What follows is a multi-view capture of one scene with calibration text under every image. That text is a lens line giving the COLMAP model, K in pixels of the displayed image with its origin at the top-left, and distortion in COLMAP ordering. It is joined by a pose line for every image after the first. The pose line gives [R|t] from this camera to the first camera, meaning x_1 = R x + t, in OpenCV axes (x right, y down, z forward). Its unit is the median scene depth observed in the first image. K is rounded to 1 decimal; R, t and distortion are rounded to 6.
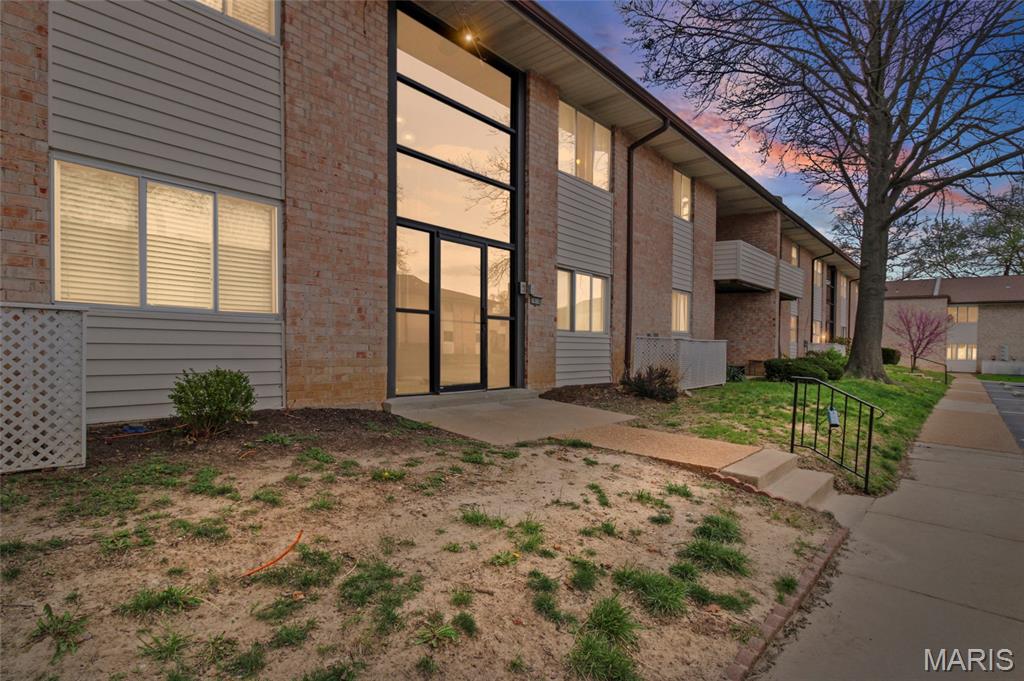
lens RADIAL K [[480.6, 0, 511.7], [0, 480.6, 347.9], [0, 0, 1]] dist [-0.006231, -0.004072]
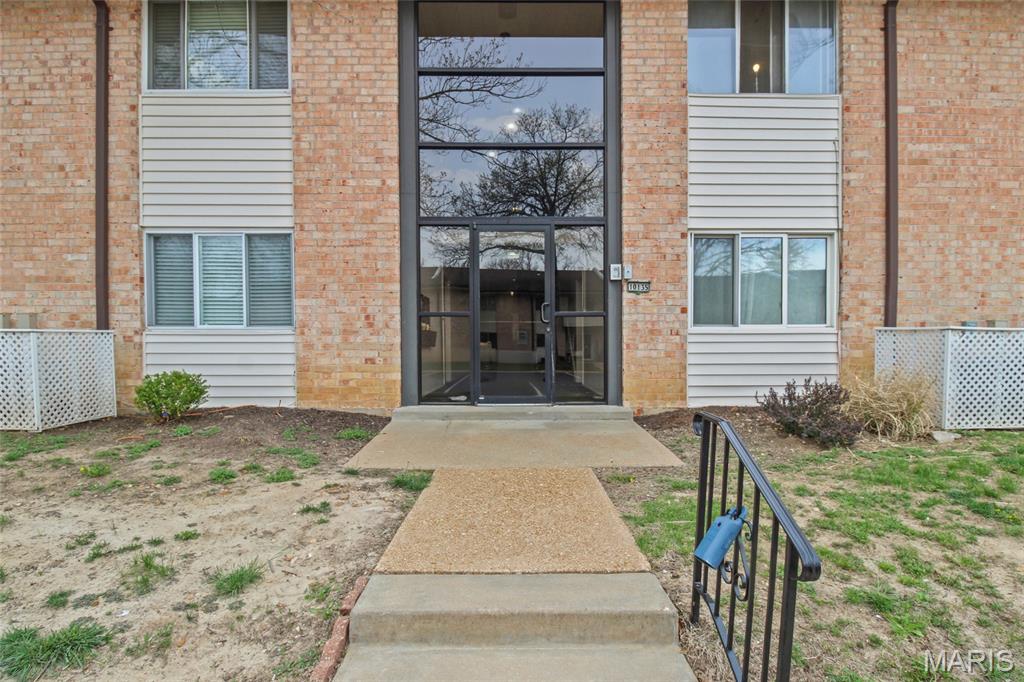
lens RADIAL K [[480.6, 0, 513.6], [0, 480.6, 356.6], [0, 0, 1]] dist [-0.006231, -0.004072]
pose [[0.692227, -0.010140, -0.721609, 0.649645], [0.010230, 0.999939, -0.004238, 0.012679], [0.721608, -0.004448, 0.692288, 0.524344]]
